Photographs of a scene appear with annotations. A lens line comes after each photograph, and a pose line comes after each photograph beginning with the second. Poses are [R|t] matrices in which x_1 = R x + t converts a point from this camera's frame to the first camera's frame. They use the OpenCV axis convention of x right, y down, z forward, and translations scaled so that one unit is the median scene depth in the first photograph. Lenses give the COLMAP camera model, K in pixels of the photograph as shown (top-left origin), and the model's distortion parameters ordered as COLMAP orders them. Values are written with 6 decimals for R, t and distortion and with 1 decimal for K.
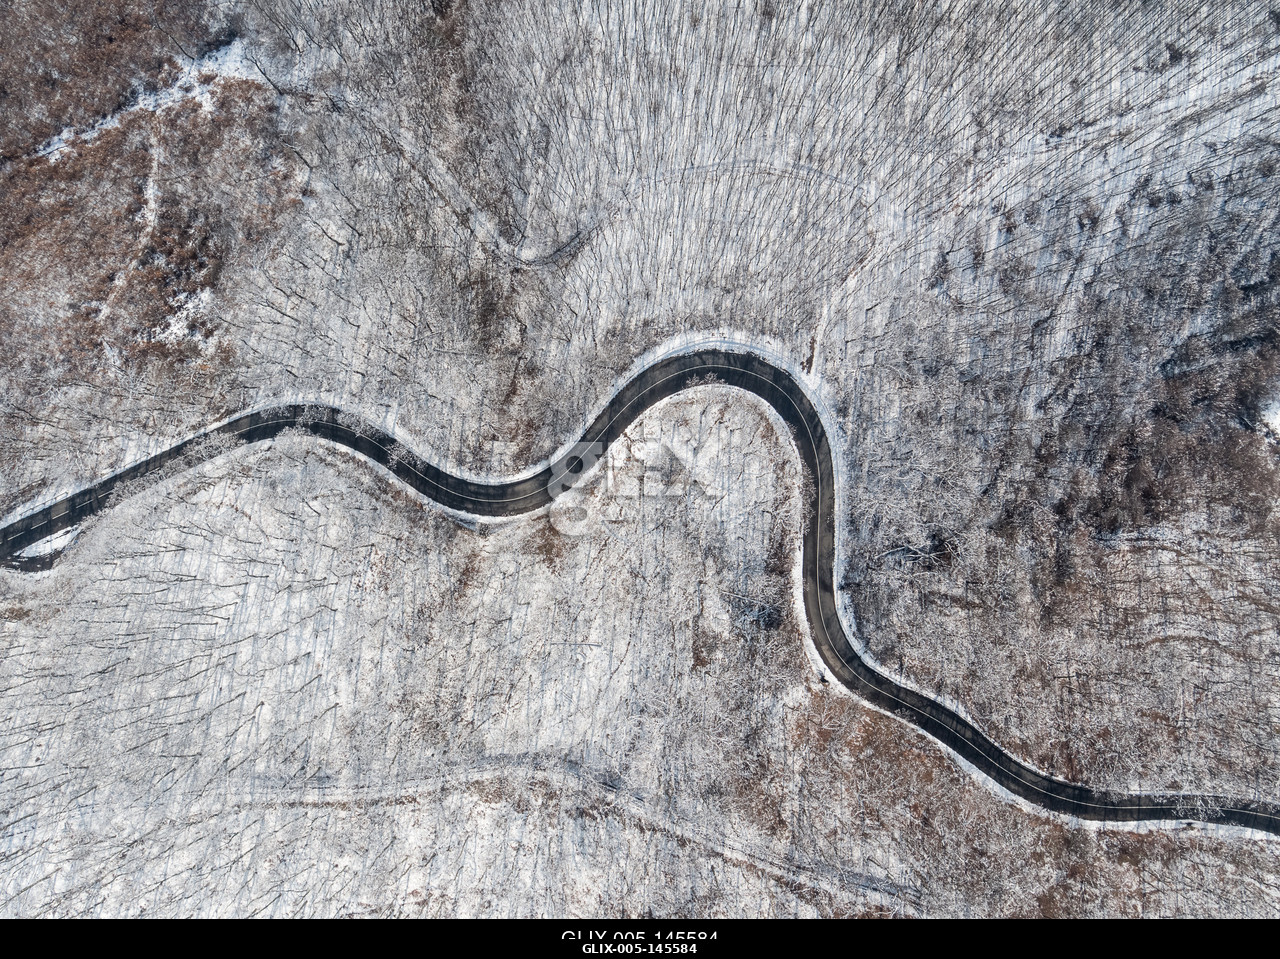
lens RADIAL K [[911.8, 0, 635.2], [0, 911.8, 475.6], [0, 0, 1]] dist [0.003942, -0.000231]
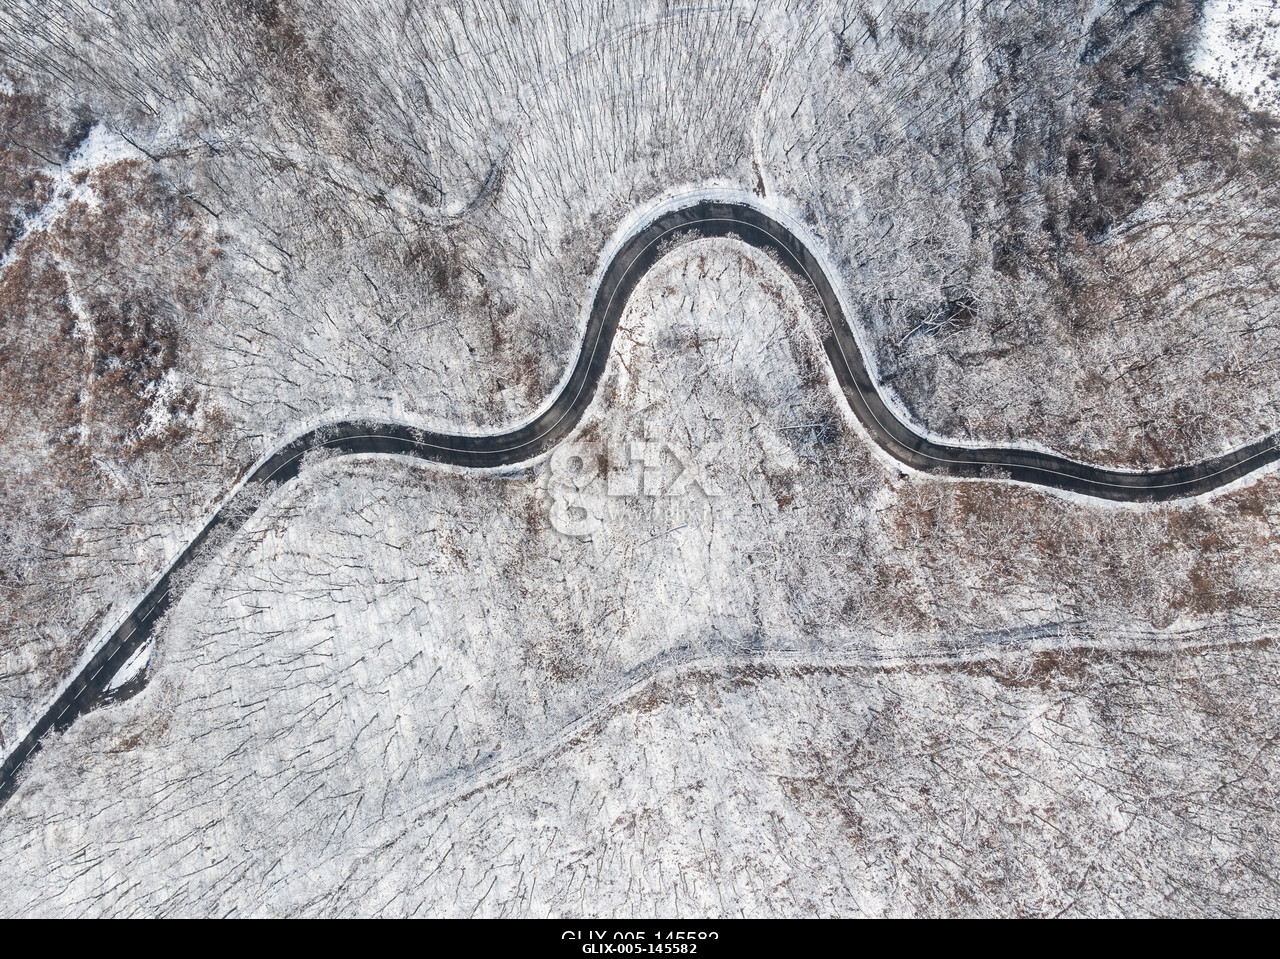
lens RADIAL K [[911.8, 0, 635.2], [0, 911.8, 475.6], [0, 0, 1]] dist [0.003942, -0.000231]
pose [[0.913474, -0.406721, 0.011971, -0.071978], [0.406548, 0.913514, 0.014523, 0.091401], [-0.016842, -0.008400, 0.999823, 0.007676]]
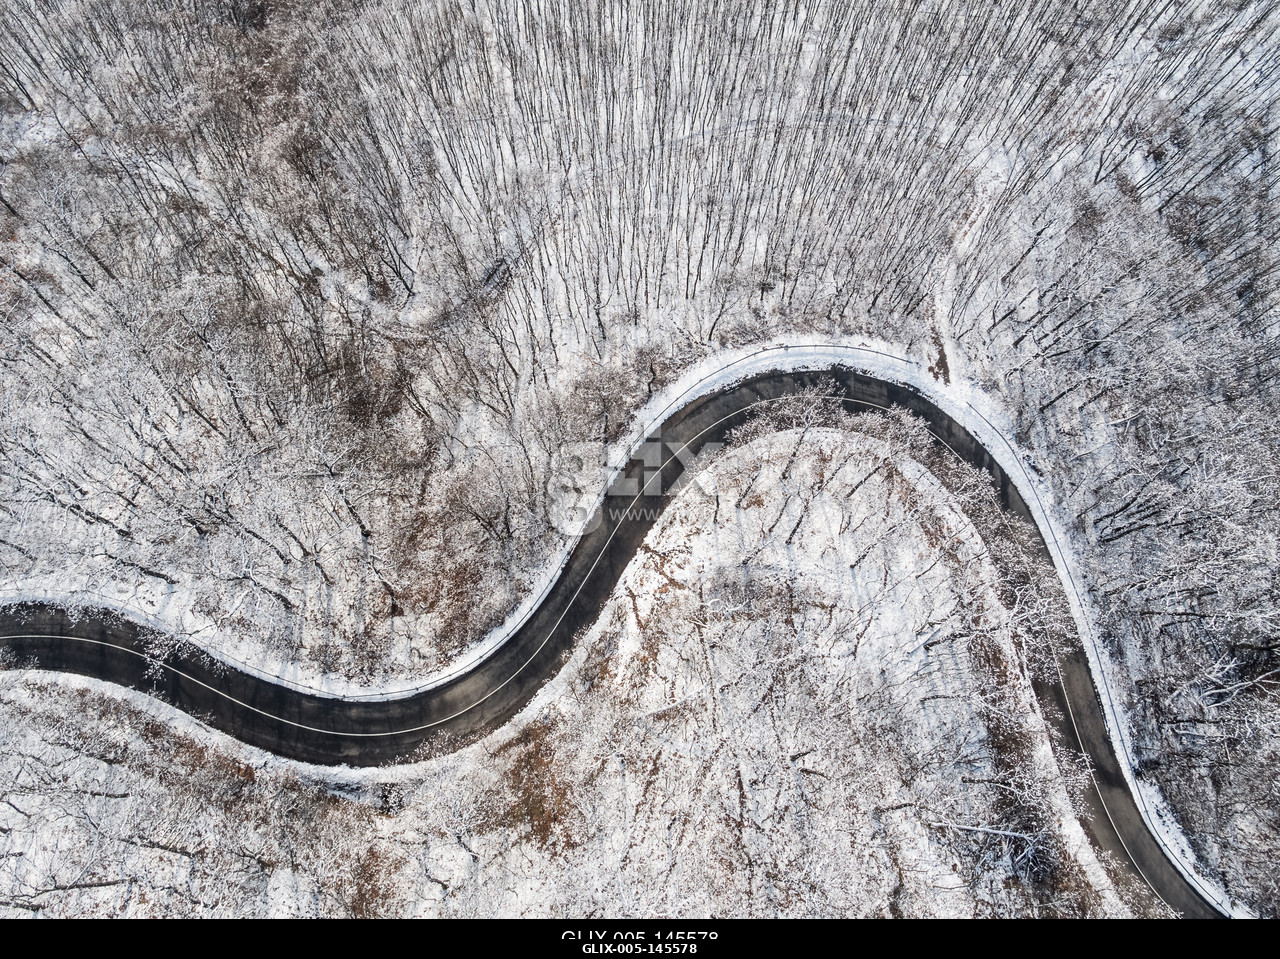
lens RADIAL K [[911.8, 0, 635.2], [0, 911.8, 475.6], [0, 0, 1]] dist [0.003942, -0.000231]
pose [[0.980344, -0.174361, 0.092328, -0.055993], [0.195106, 0.926306, -0.322320, 0.080041], [-0.029324, 0.333999, 0.942117, 0.489774]]
